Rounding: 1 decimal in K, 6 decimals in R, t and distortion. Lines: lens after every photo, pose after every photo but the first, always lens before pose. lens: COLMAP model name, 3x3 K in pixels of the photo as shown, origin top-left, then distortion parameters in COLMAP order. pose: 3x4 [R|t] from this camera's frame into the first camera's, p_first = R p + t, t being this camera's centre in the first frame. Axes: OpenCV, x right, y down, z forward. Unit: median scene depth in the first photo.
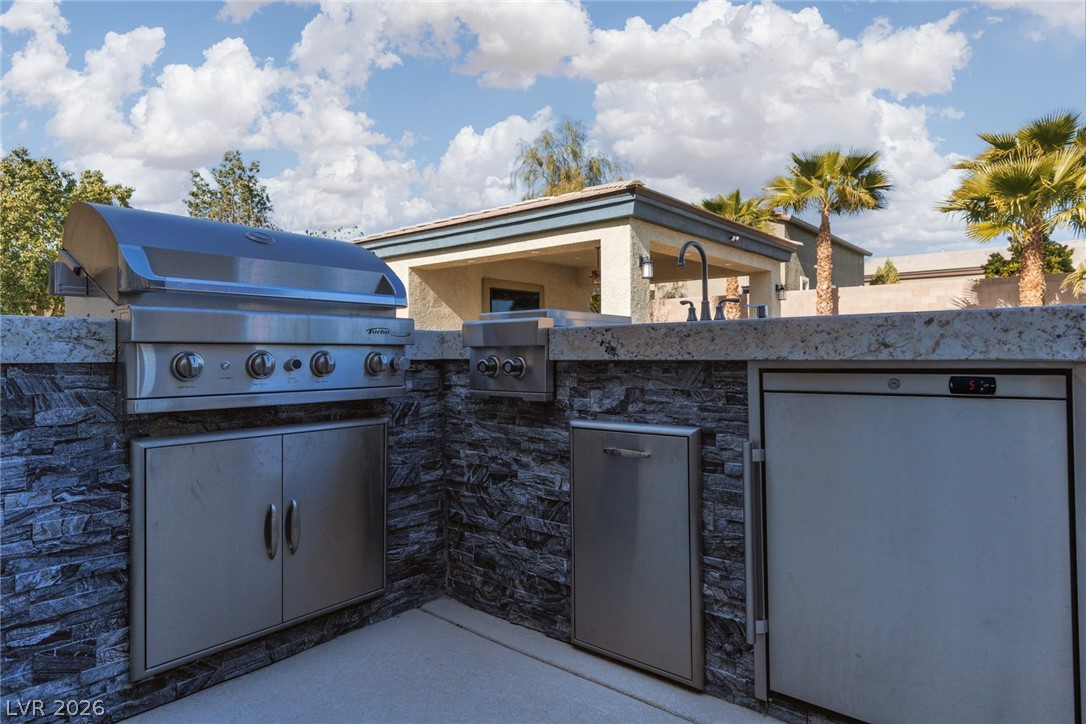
lens RADIAL K [[646.3, 0, 553.5], [0, 646.3, 351.8], [0, 0, 1]] dist [0.005547, -0.000297]
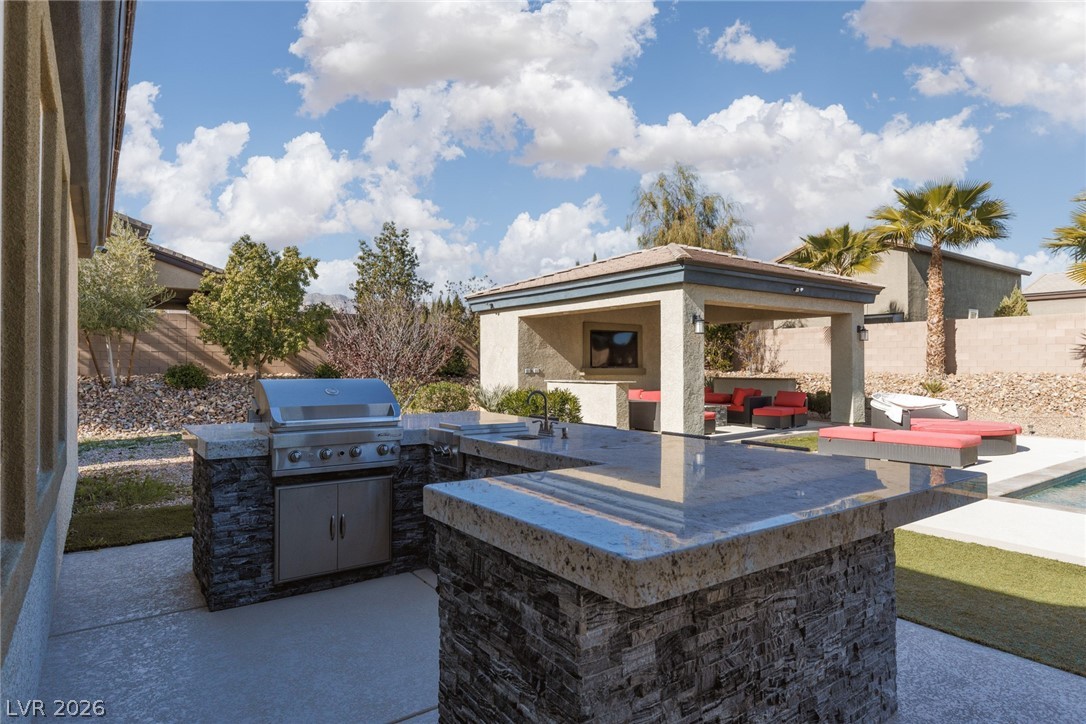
lens RADIAL K [[646.3, 0, 549.4], [0, 646.3, 360.4], [0, 0, 1]] dist [0.005547, -0.000297]
pose [[0.968601, 0.005253, -0.248564, 0.173212], [-0.005925, 0.999981, -0.001954, -0.061502], [0.248549, 0.003365, 0.968613, -0.200607]]
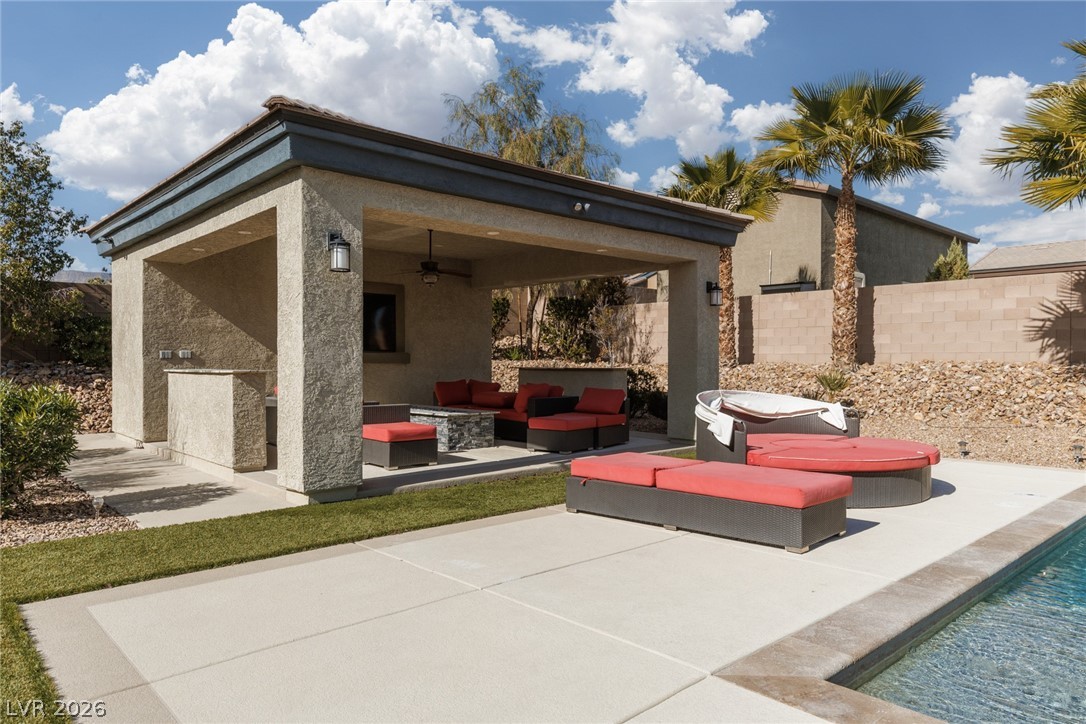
lens RADIAL K [[719.2, 0, 570.0], [0, 719.2, 373.6], [0, 0, 1]] dist [0.005568, -0.006449]
pose [[0.990793, 0.011633, -0.134881, 0.437753], [-0.008986, 0.999755, 0.020216, -0.036993], [0.135083, -0.018818, 0.990656, 0.383016]]
